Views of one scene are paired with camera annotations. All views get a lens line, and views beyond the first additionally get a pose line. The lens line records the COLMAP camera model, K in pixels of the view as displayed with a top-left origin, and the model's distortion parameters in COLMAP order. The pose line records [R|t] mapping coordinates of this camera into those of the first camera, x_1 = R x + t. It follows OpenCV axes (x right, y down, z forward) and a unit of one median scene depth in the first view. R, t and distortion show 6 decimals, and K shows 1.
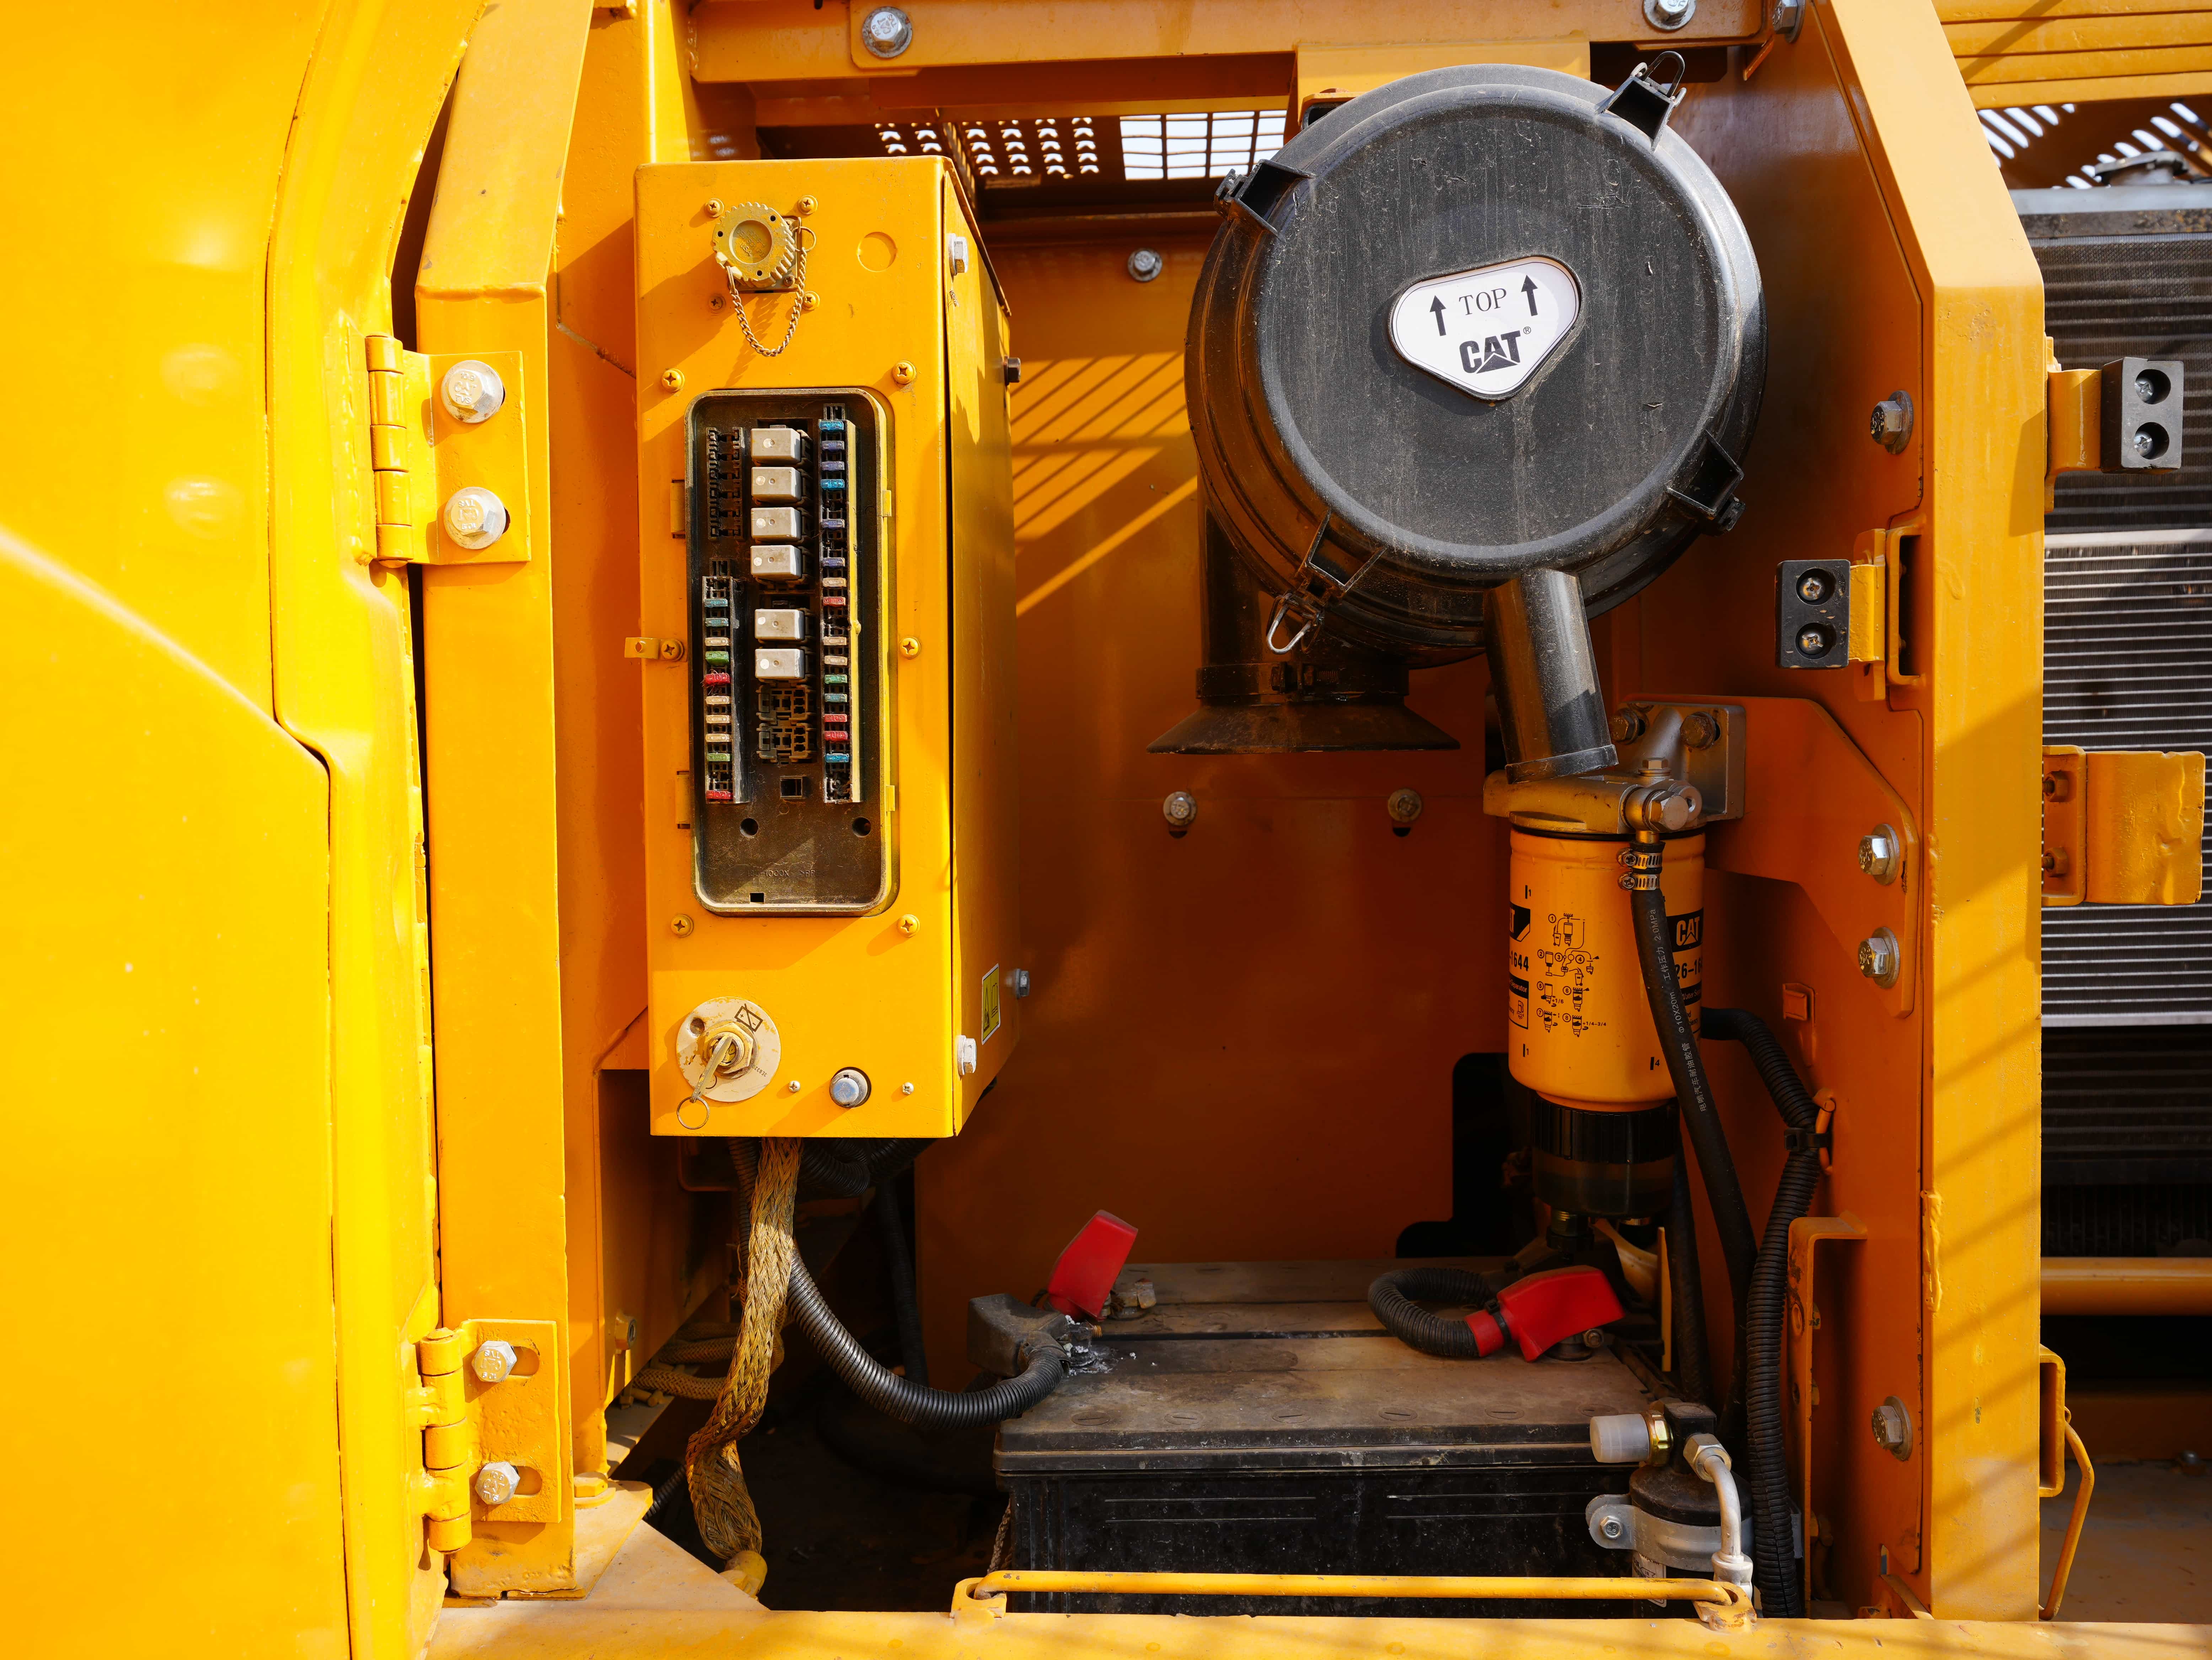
lens RADIAL K [[1538.3, 0, 1105.5], [0, 1538.3, 829.6], [0, 0, 1]] dist [-0.000998, 0.006232]
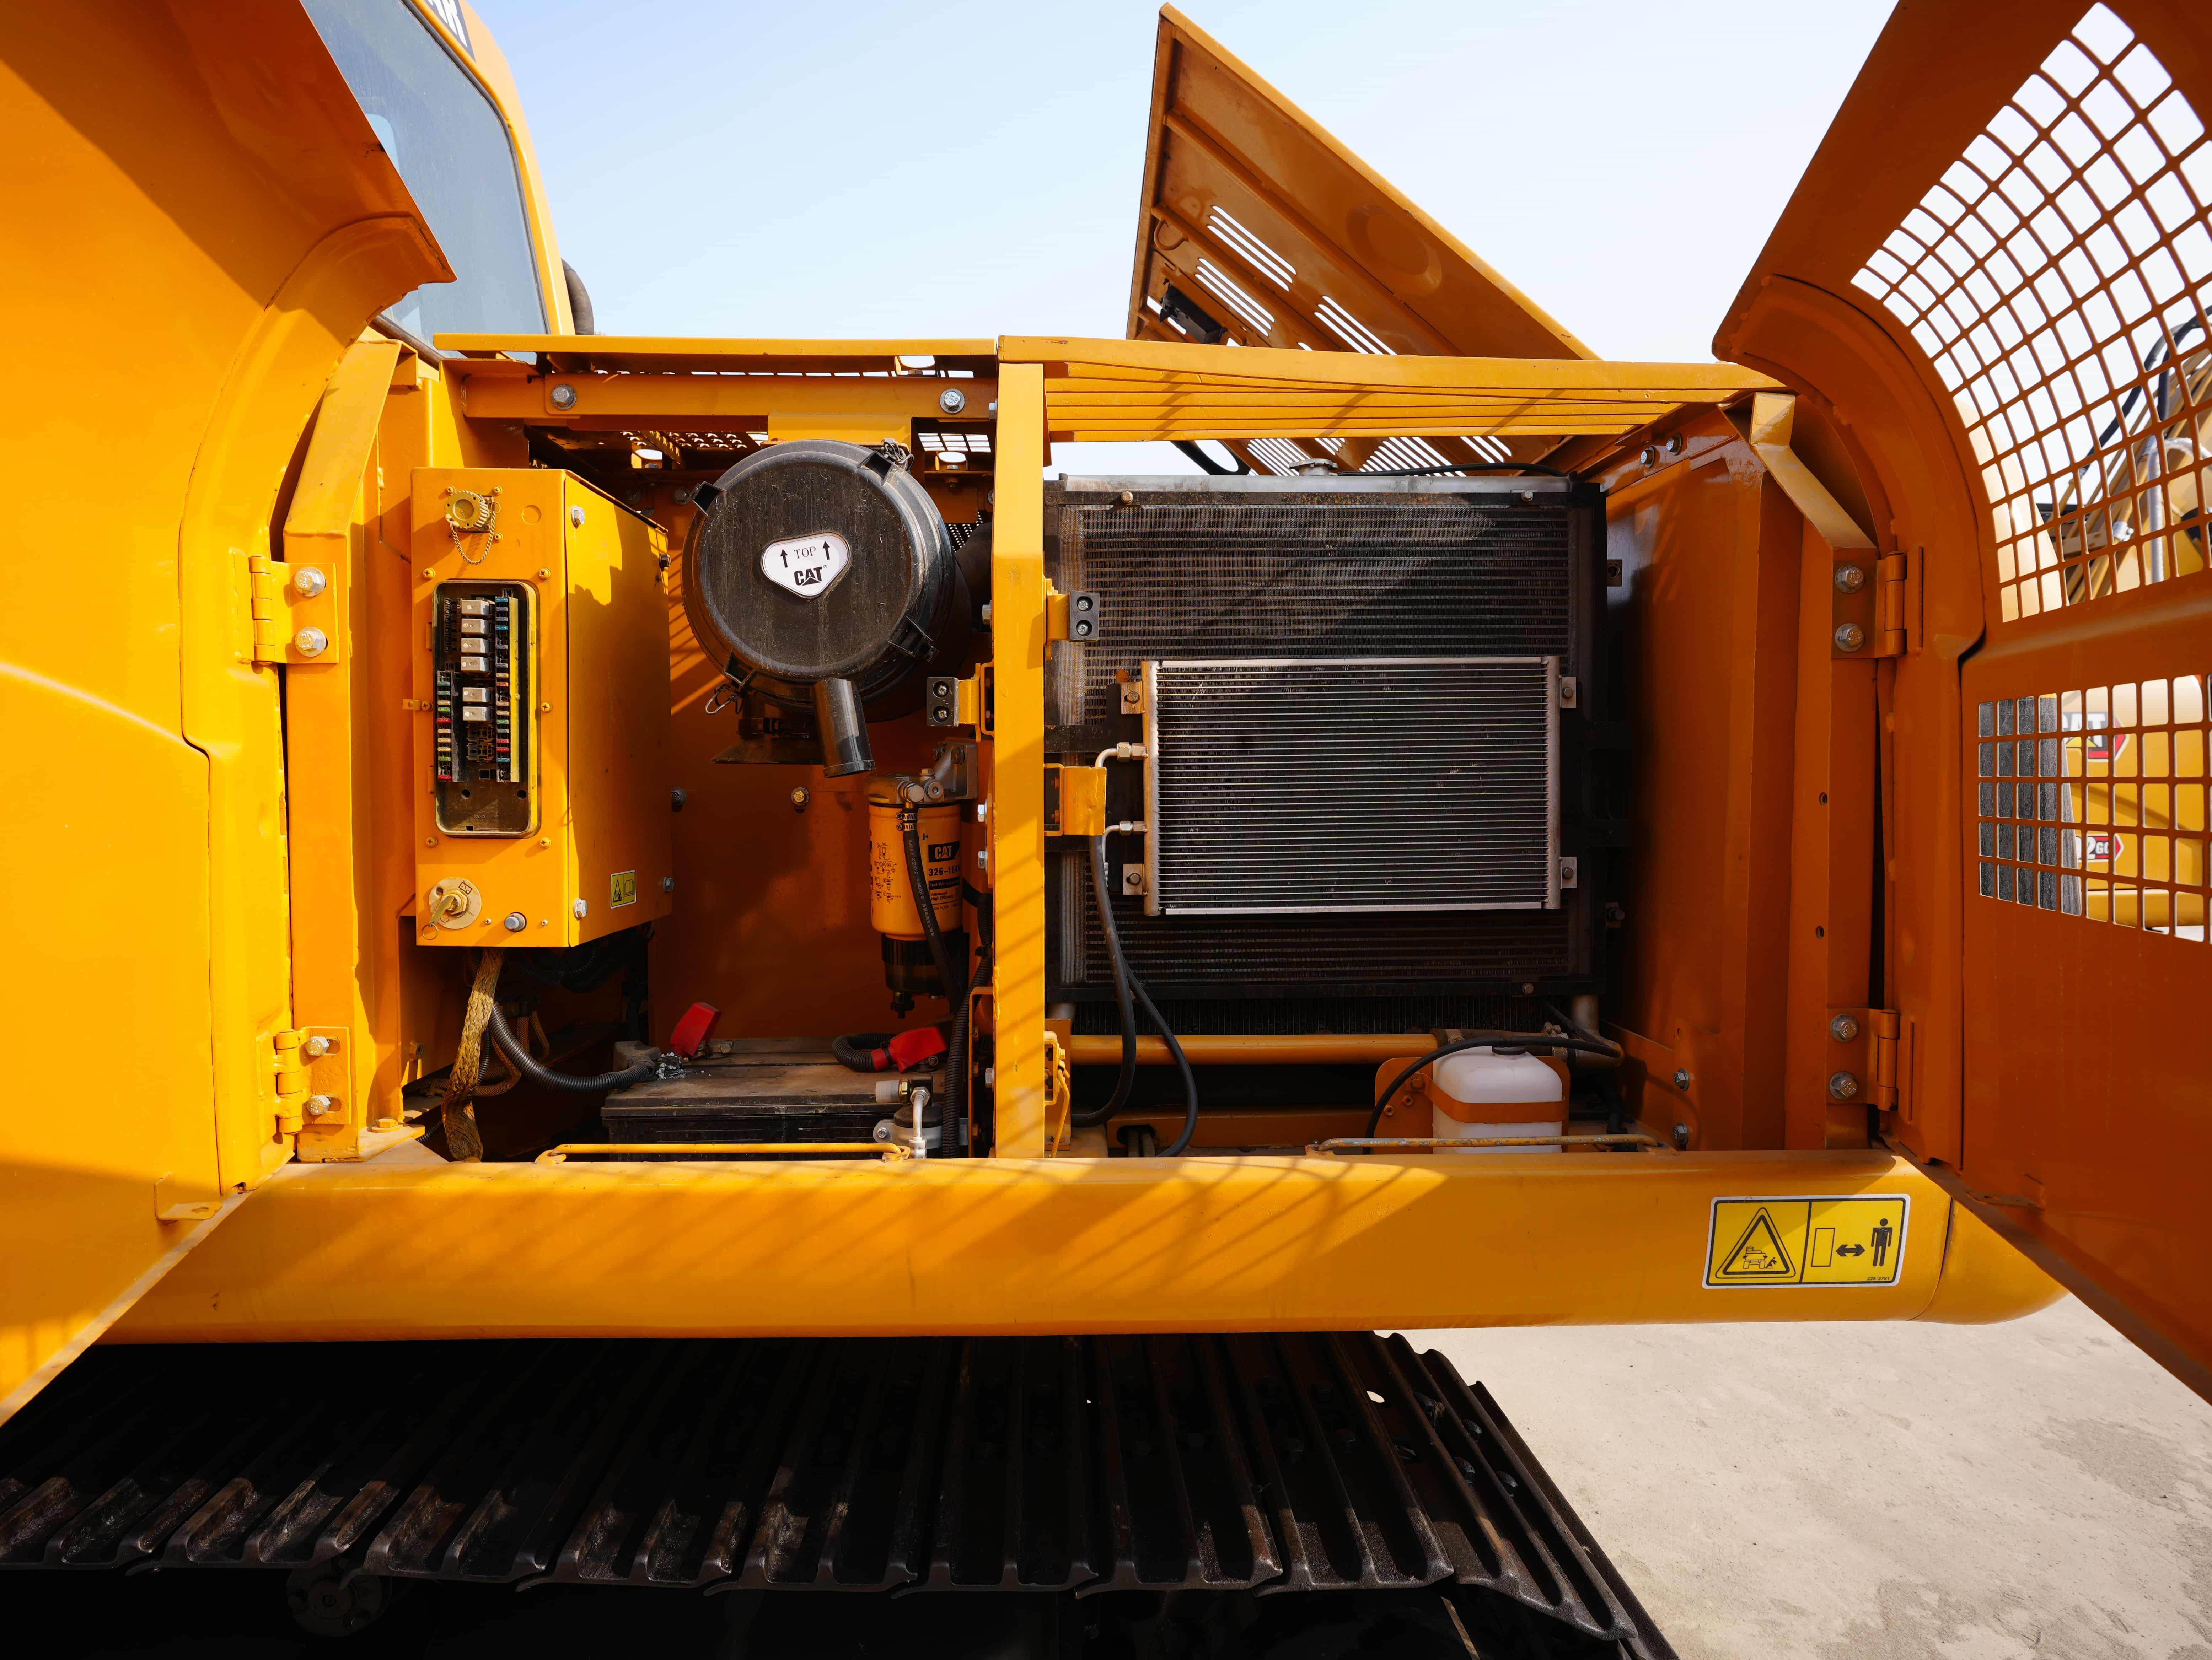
lens RADIAL K [[1101.4, 0, 1105.4], [0, 1101.4, 831.3], [0, 0, 1]] dist [-0.000841, 0.002257]
pose [[0.997805, 0.014083, 0.064709, 0.548370], [-0.014080, 0.999901, -0.000505, 0.039042], [-0.064709, -0.000407, 0.997904, -0.539580]]
